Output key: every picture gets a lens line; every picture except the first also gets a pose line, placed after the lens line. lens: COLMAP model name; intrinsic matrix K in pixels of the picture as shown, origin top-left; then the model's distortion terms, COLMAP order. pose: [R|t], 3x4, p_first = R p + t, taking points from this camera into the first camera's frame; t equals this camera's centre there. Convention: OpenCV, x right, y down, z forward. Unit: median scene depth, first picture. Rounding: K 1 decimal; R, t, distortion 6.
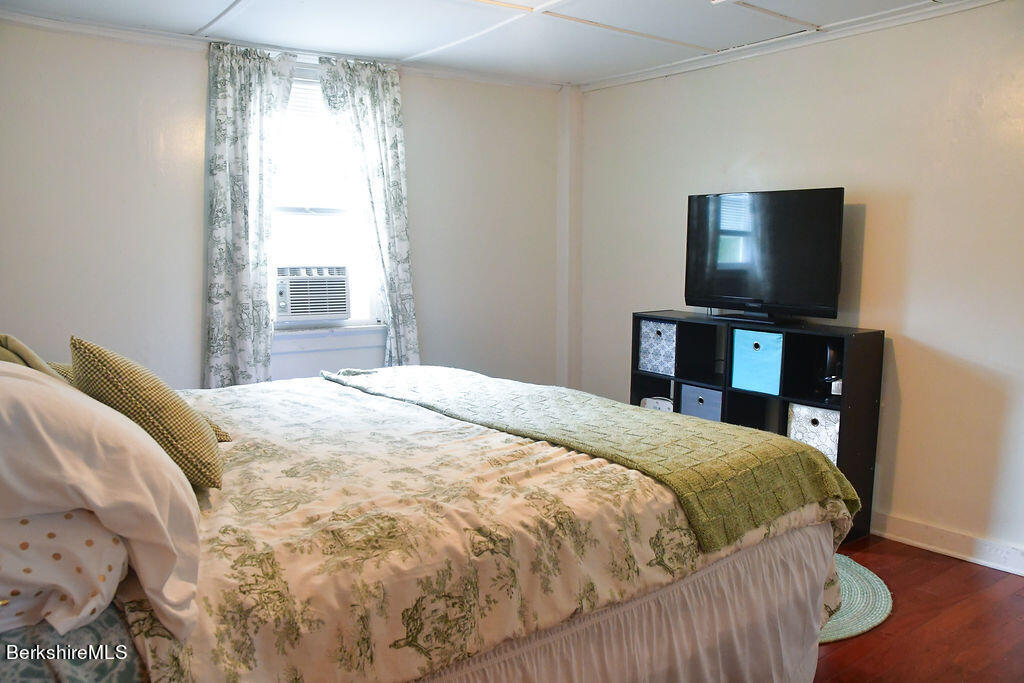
lens RADIAL K [[796.2, 0, 518.0], [0, 796.2, 336.5], [0, 0, 1]] dist [-0.157152, 0.127962]
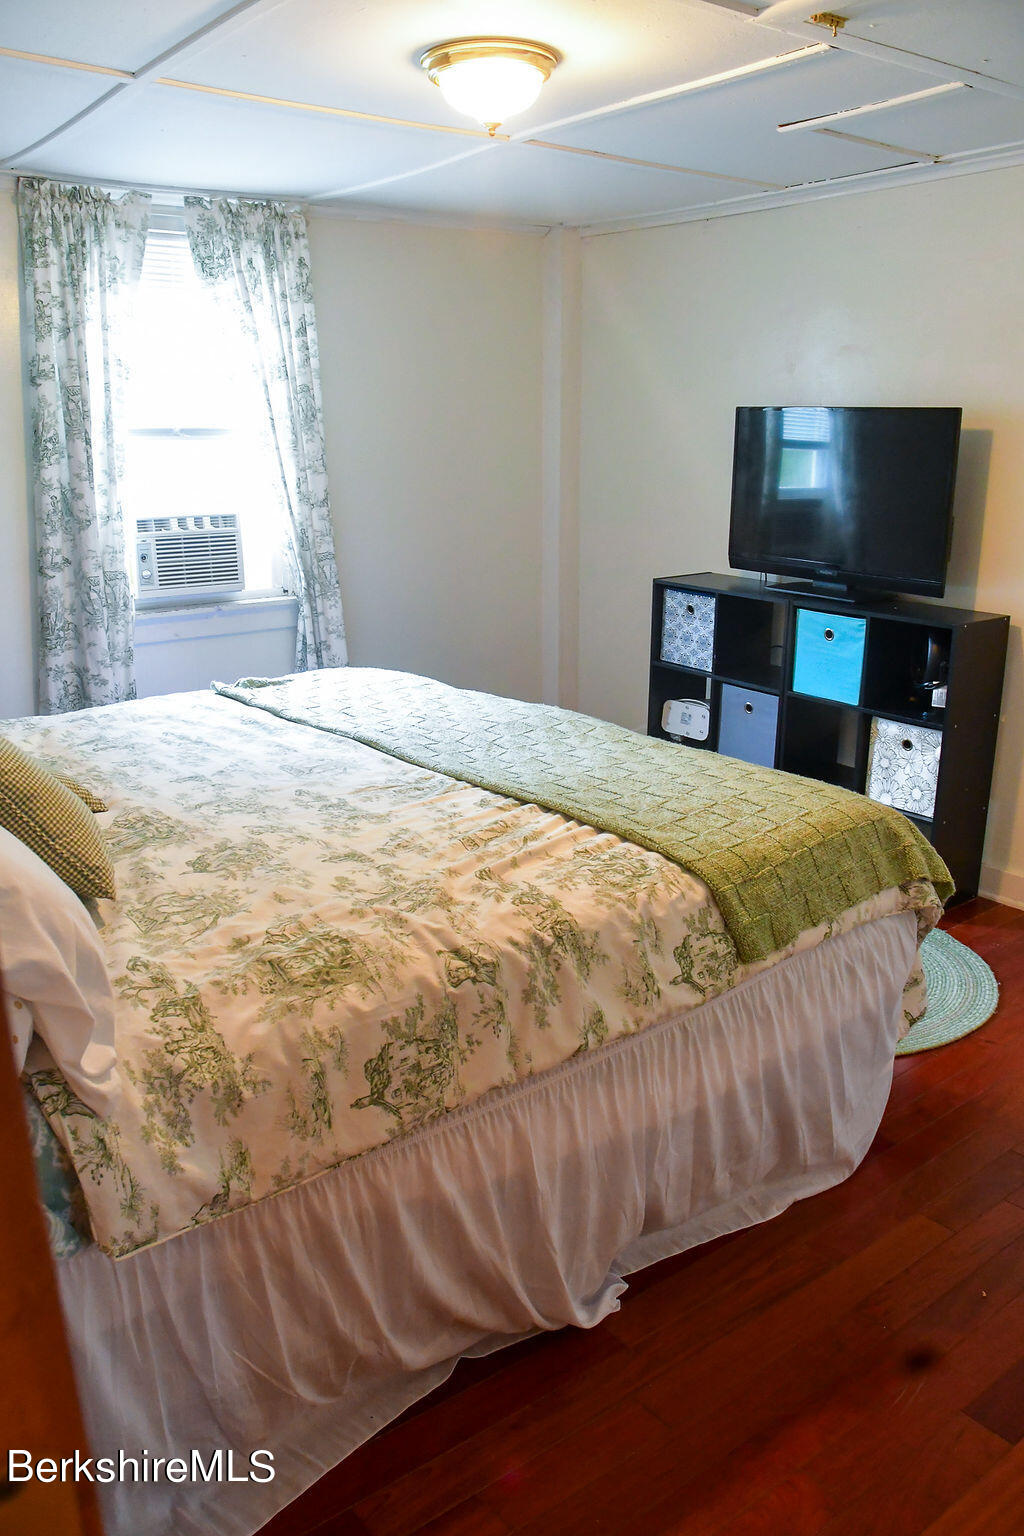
lens RADIAL K [[1194.3, 0, 505.5], [0, 1194.3, 738.9], [0, 0, 1]] dist [-0.157152, 0.127962]
pose [[0.999732, -0.008943, 0.021335, -0.015922], [0.005693, 0.989003, 0.147789, -0.091382], [-0.022422, -0.147628, 0.988789, -0.088745]]
